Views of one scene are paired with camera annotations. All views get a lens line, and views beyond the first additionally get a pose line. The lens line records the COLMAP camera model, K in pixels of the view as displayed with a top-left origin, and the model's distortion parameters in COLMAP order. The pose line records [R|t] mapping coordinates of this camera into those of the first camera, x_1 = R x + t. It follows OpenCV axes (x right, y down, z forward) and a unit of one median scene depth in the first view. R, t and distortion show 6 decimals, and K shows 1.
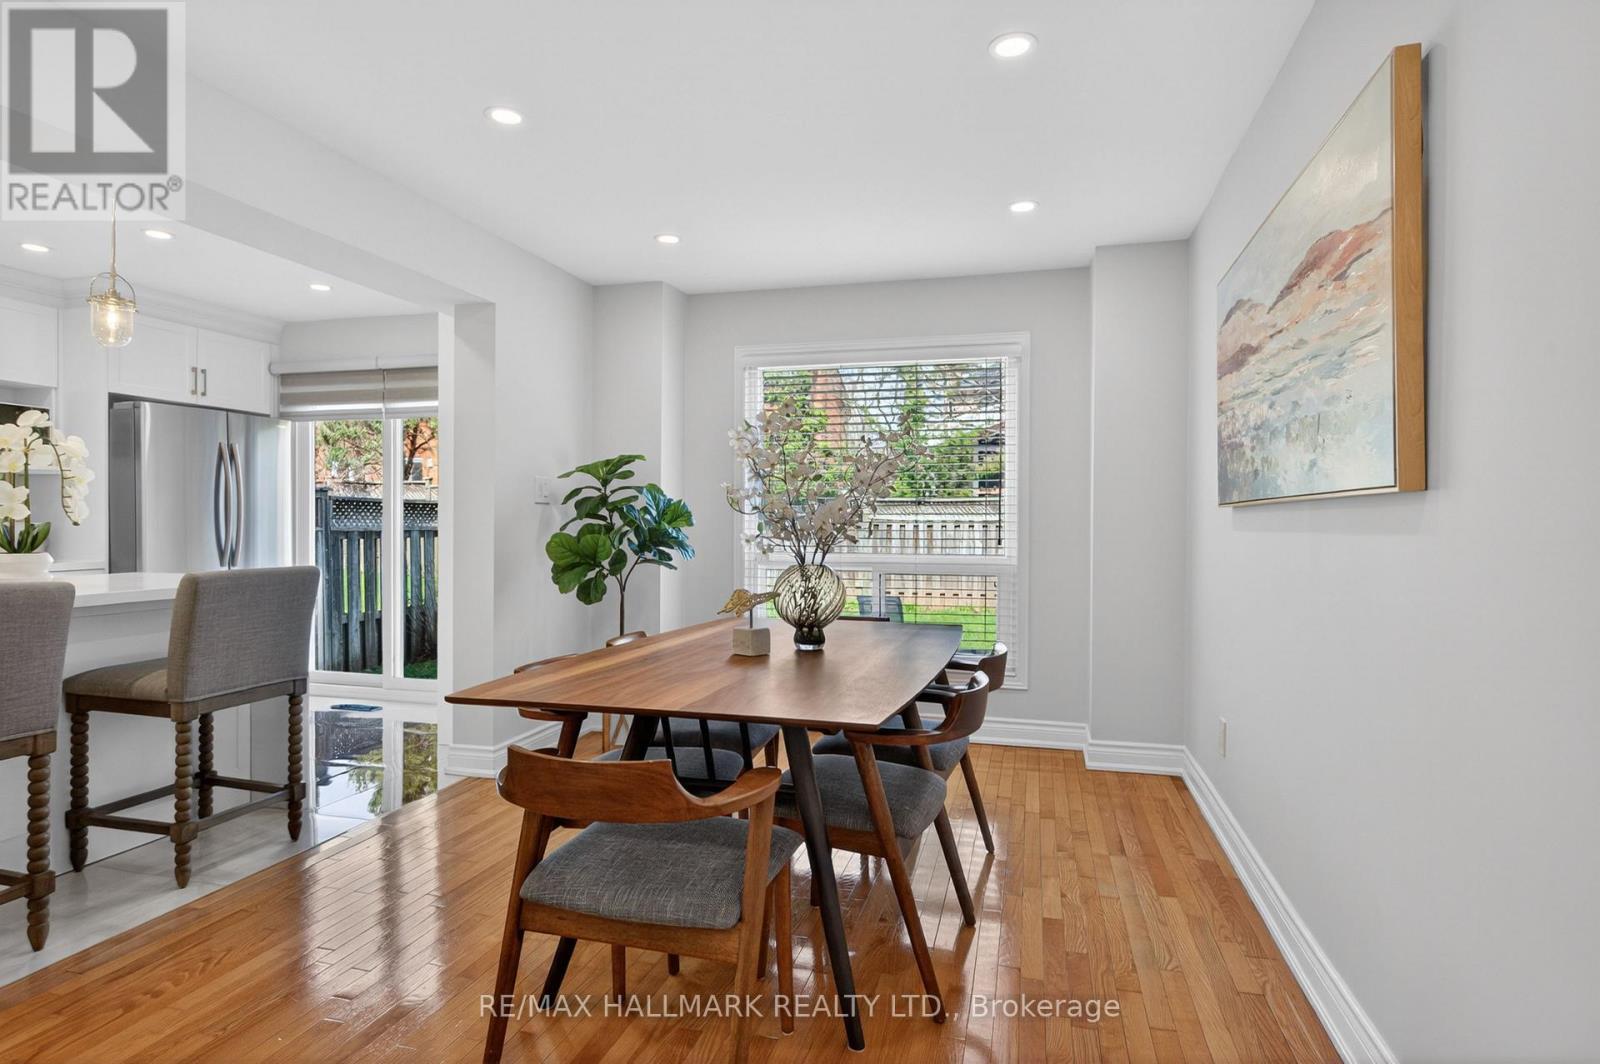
lens RADIAL K [[836.5, 0, 801.1], [0, 836.5, 523.6], [0, 0, 1]] dist [-0.000966, -0.000196]
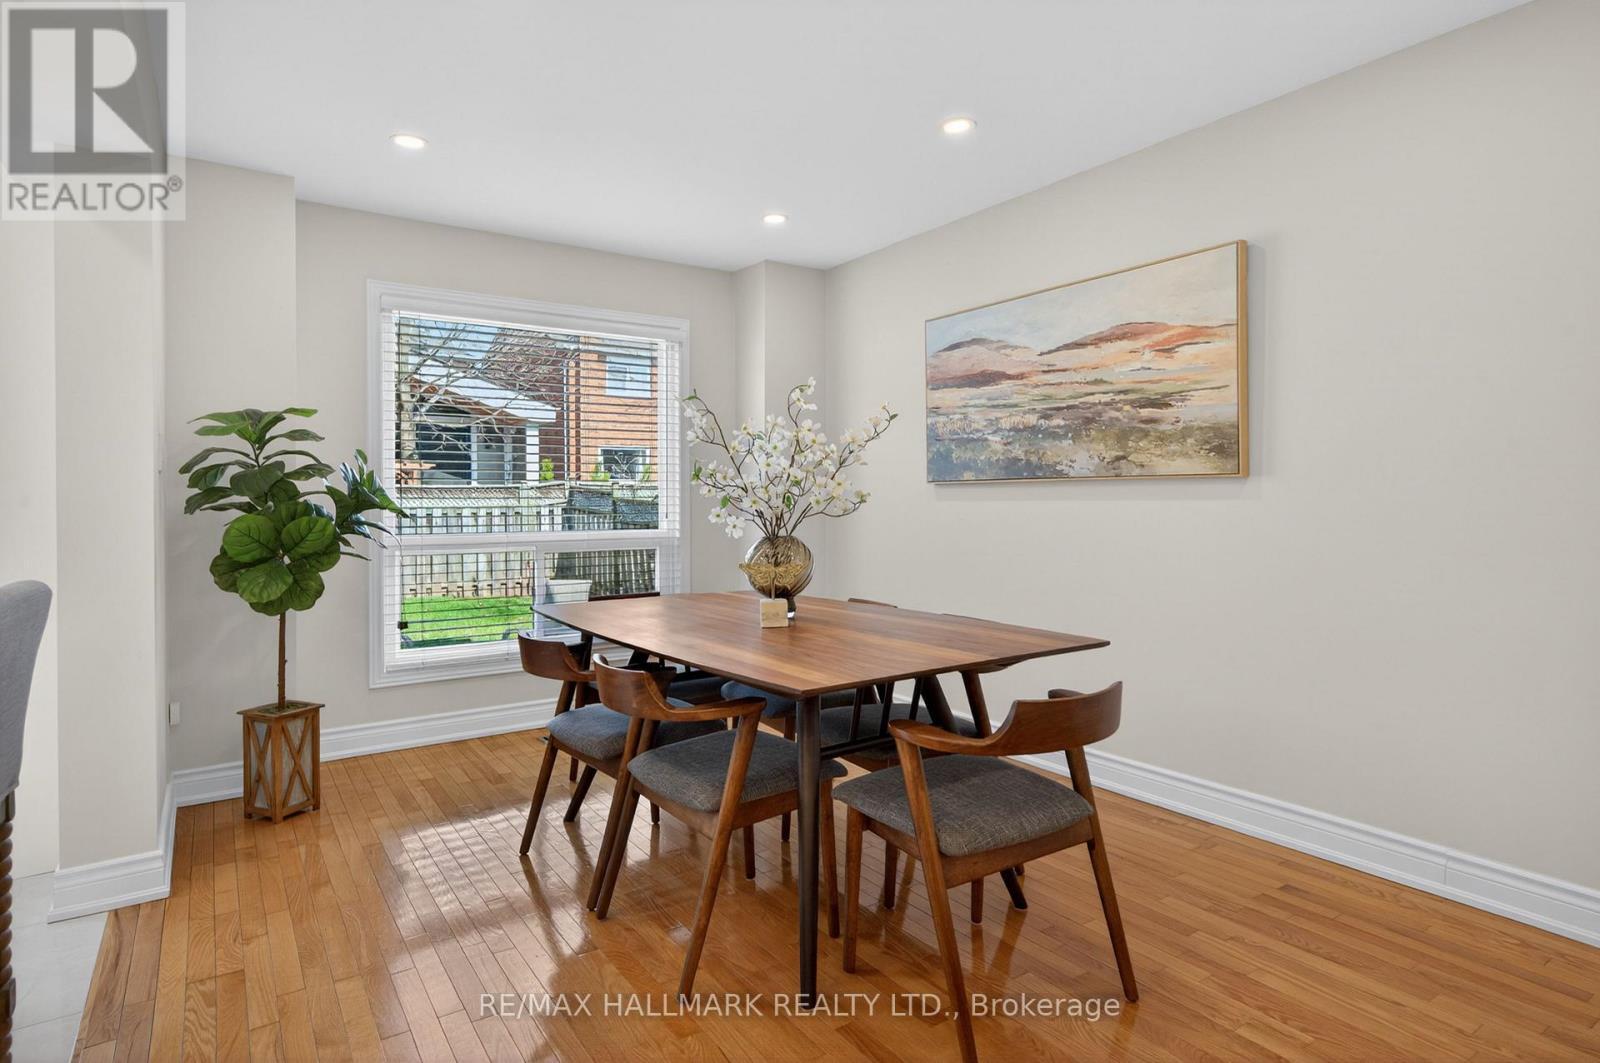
lens RADIAL K [[876.2, 0, 801.5], [0, 876.2, 489.5], [0, 0, 1]] dist [0.035821, 0.000275]
pose [[0.662832, -0.000800, 0.748768, -0.498589], [0.008824, 0.999938, -0.006743, -0.001700], [-0.748716, 0.011077, 0.662798, 0.148211]]
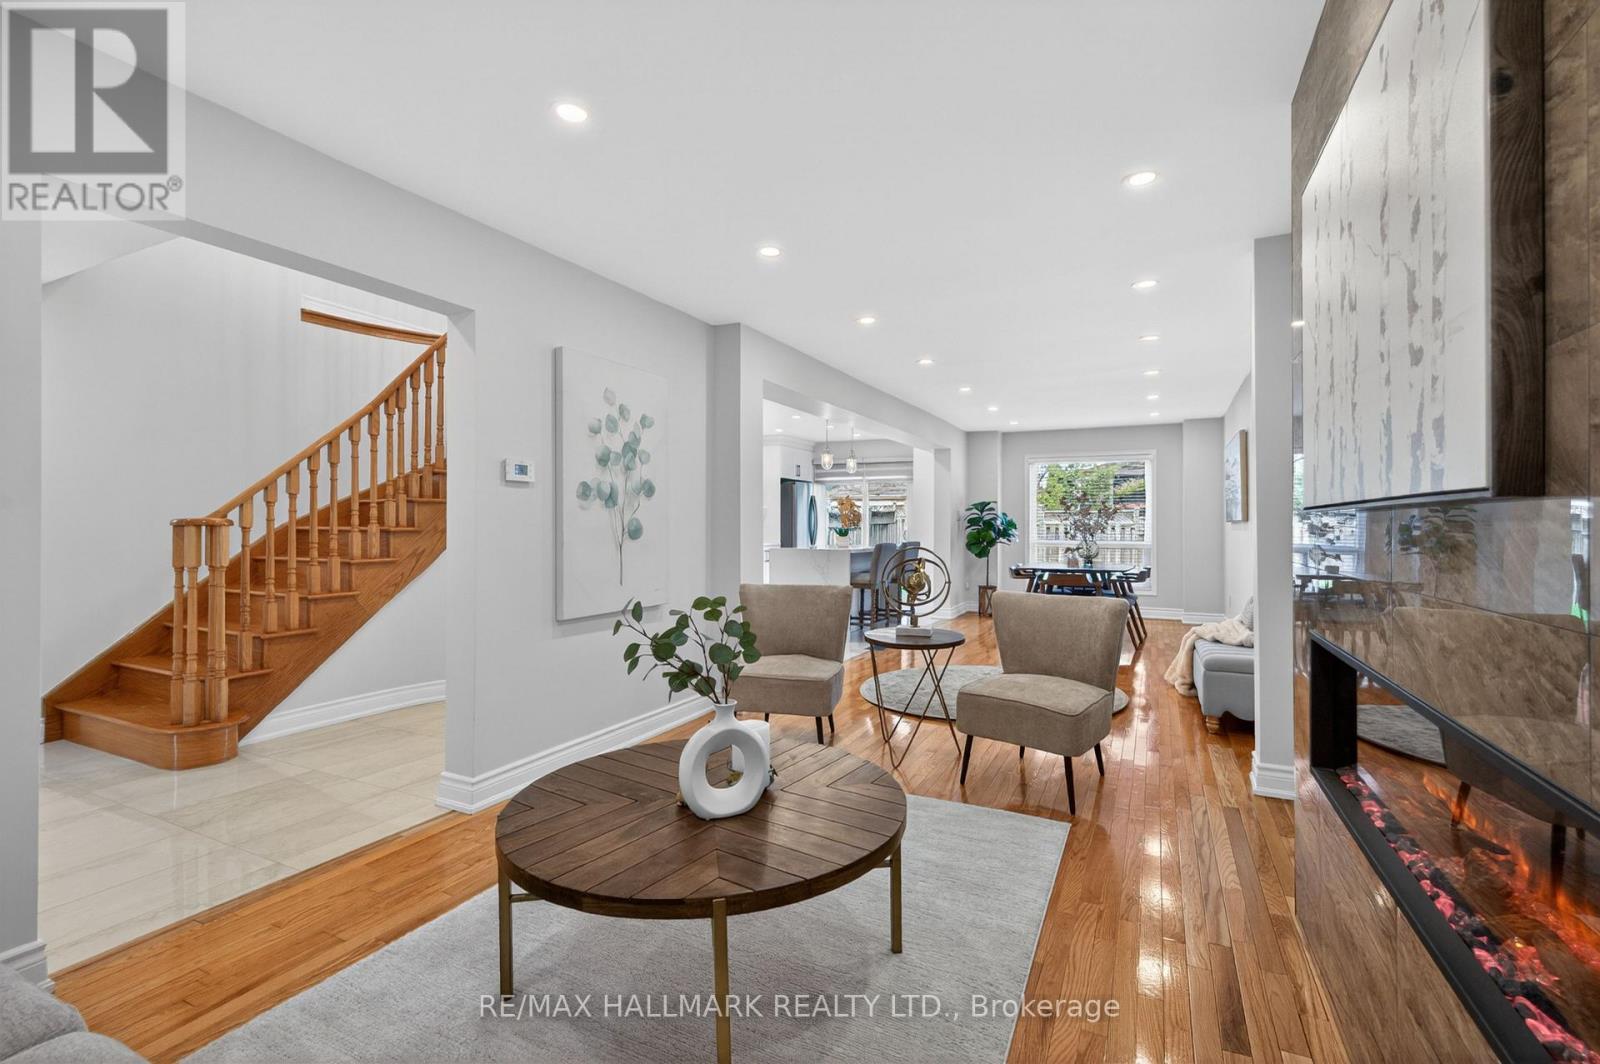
lens RADIAL K [[709.2, 0, 806.6], [0, 709.2, 520.6], [0, 0, 1]] dist [-0.000022, -0.000073]
pose [[0.979498, -0.000195, -0.201454, -0.324170], [-0.001414, 0.999968, -0.007841, -0.004669], [0.201449, 0.007965, 0.979467, -1.273456]]
